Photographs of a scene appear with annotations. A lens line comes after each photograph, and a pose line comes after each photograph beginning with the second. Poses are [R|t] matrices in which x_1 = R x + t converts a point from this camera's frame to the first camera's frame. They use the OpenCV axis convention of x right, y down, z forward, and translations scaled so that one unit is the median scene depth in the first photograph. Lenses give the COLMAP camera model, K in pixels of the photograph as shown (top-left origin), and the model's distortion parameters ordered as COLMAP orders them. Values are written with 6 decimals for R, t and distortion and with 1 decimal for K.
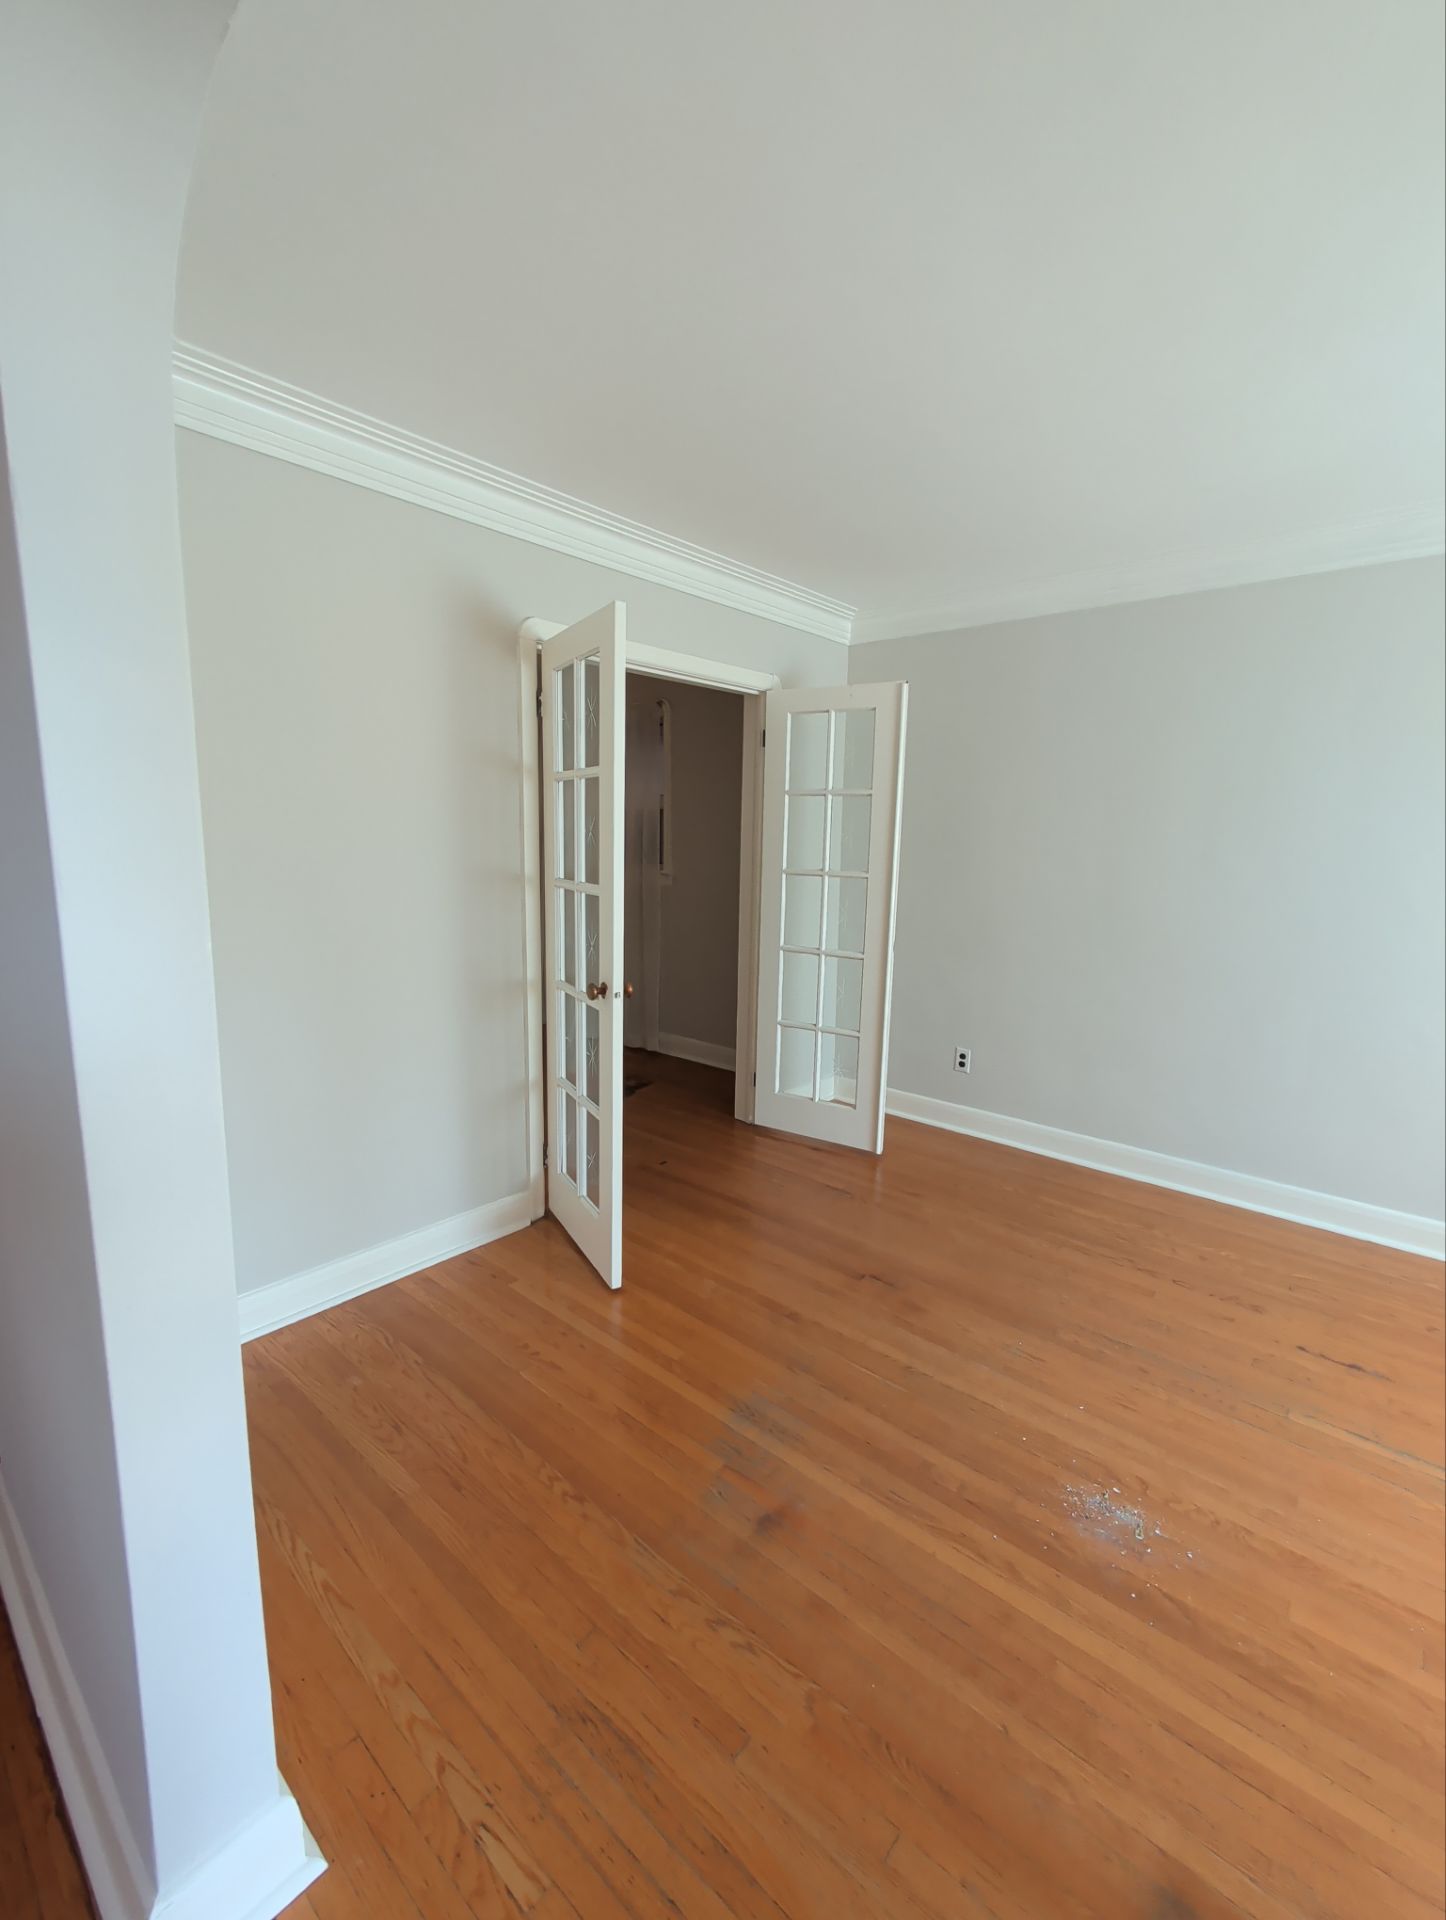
lens RADIAL K [[824.6, 0, 717.5], [0, 824.6, 961.8], [0, 0, 1]] dist [0.000394, 0.000302]
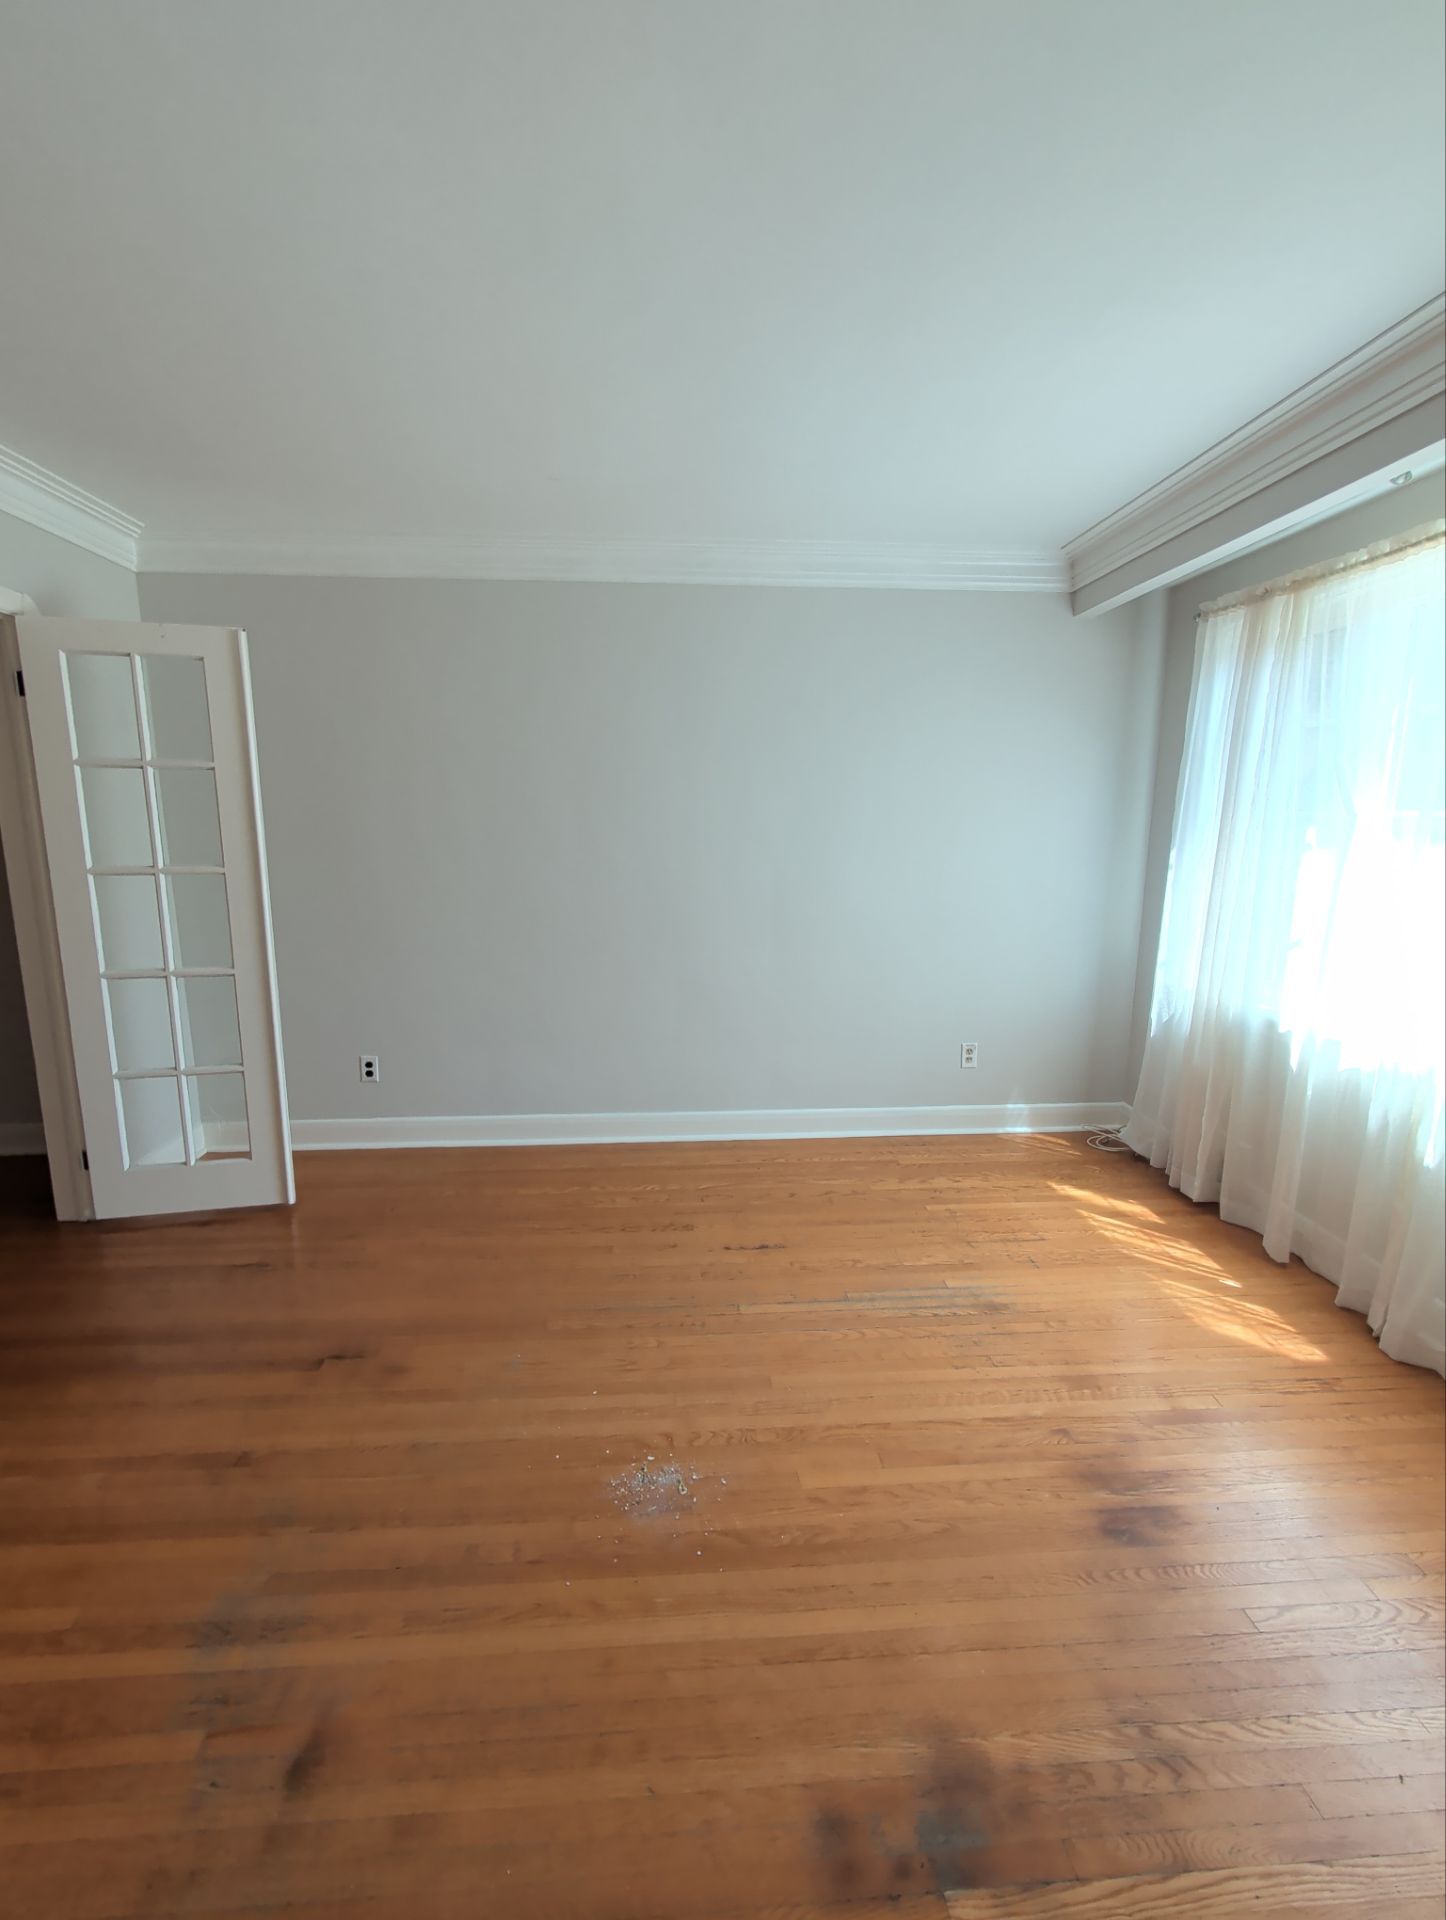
lens RADIAL K [[824.6, 0, 717.5], [0, 824.6, 957.9], [0, 0, 1]] dist [0.000394, 0.000302]
pose [[0.709429, -0.133778, 0.691964, -0.069938], [0.120820, 0.990370, 0.067599, -0.026510], [-0.694344, 0.035646, 0.718760, 0.159915]]
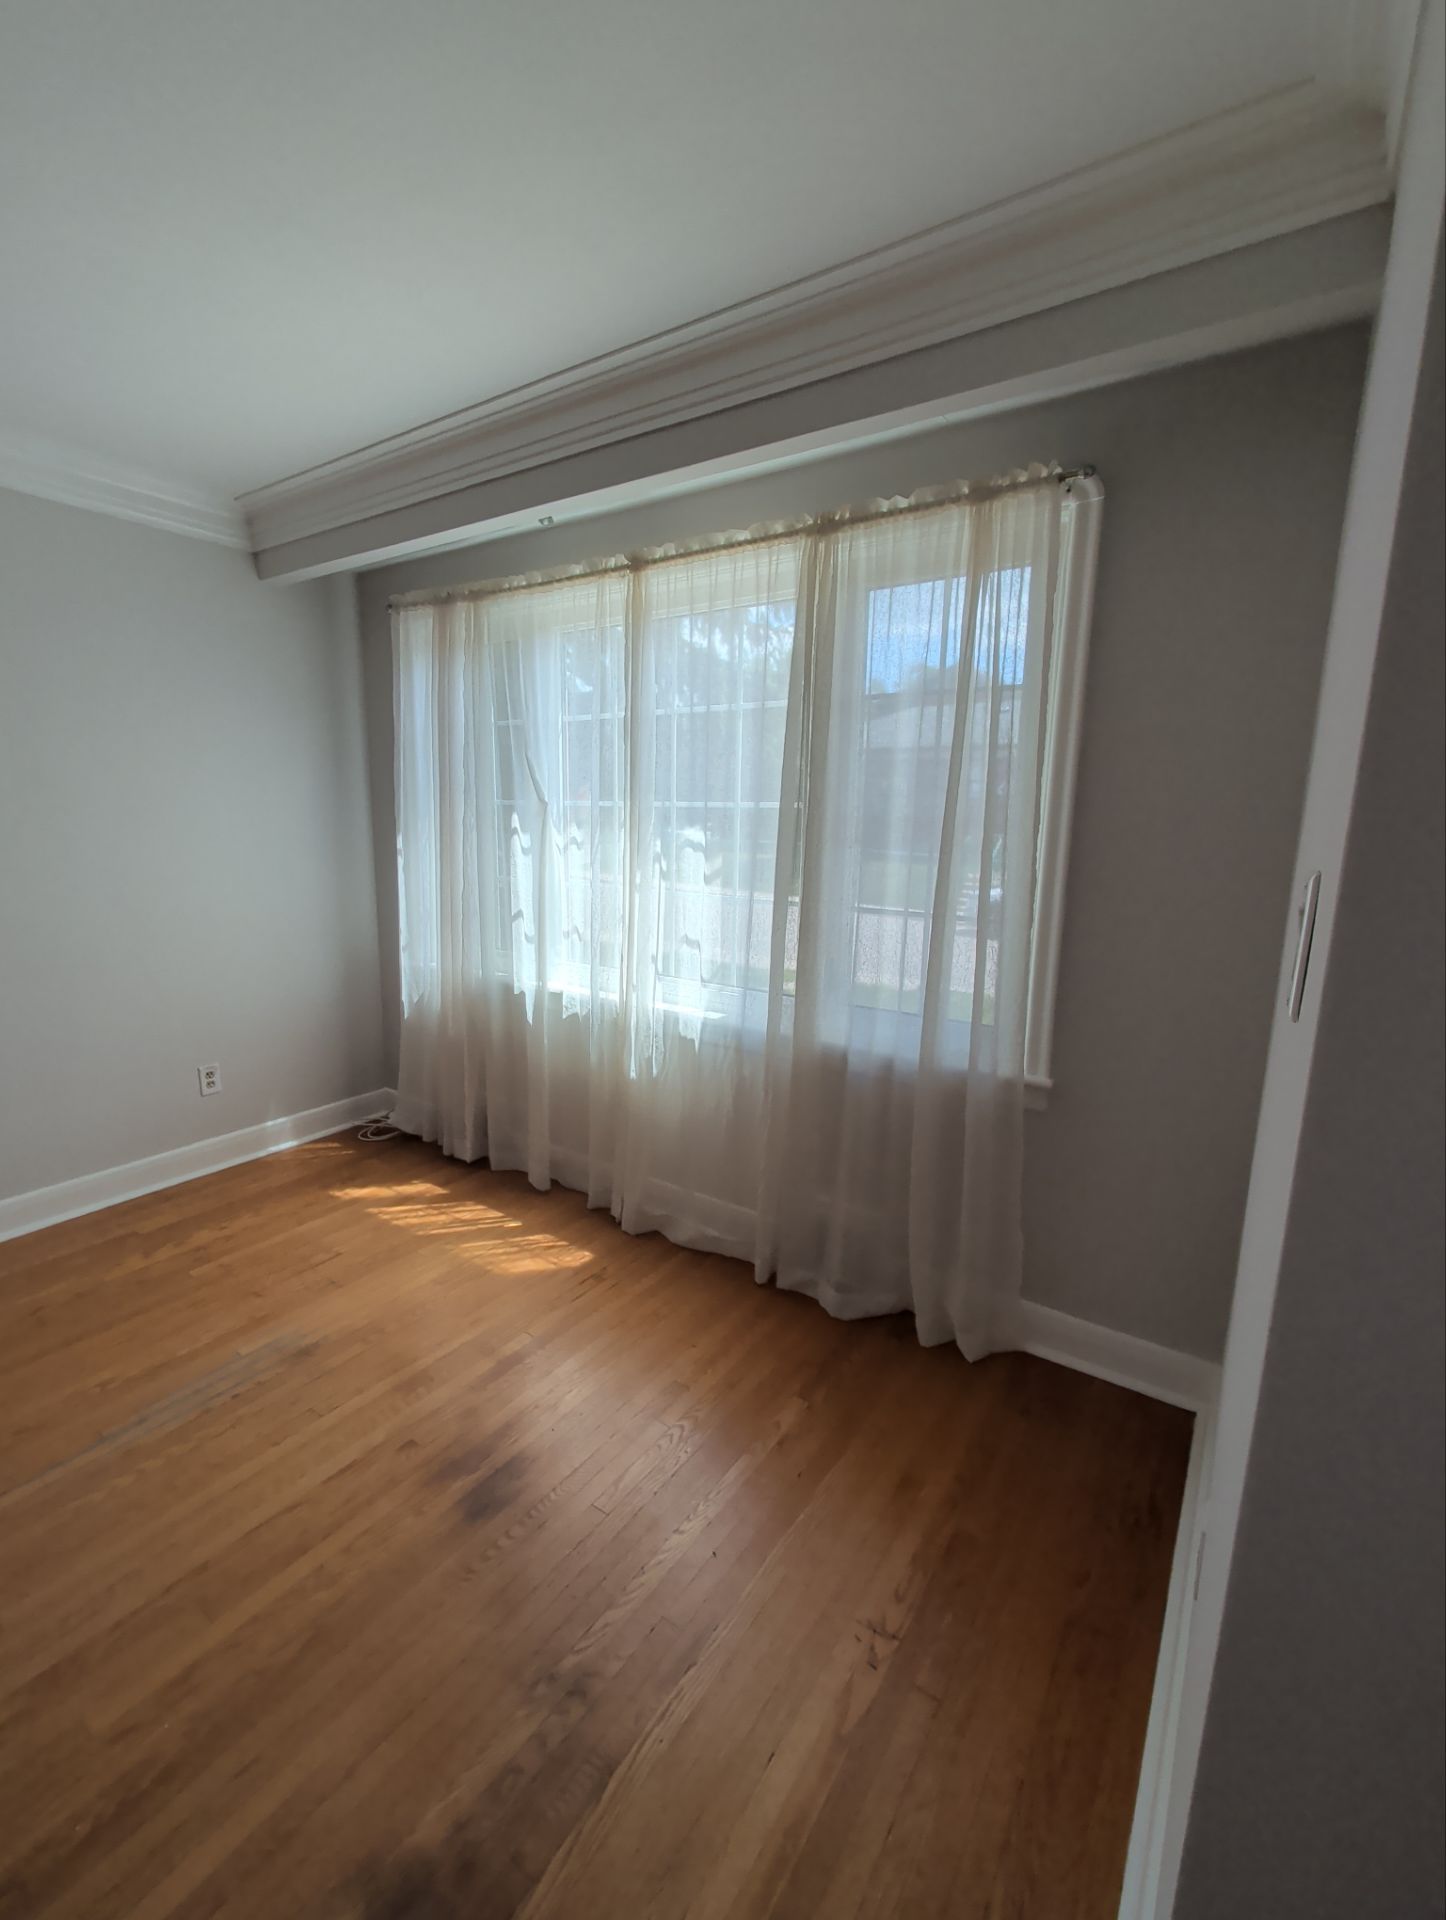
lens RADIAL K [[824.6, 0, 723.7], [0, 824.6, 960.6], [0, 0, 1]] dist [0.000394, 0.000302]
pose [[-0.114992, -0.192117, 0.974612, -0.025995], [0.136636, 0.968736, 0.207080, -0.029105], [-0.983925, 0.156979, -0.085147, 0.237601]]
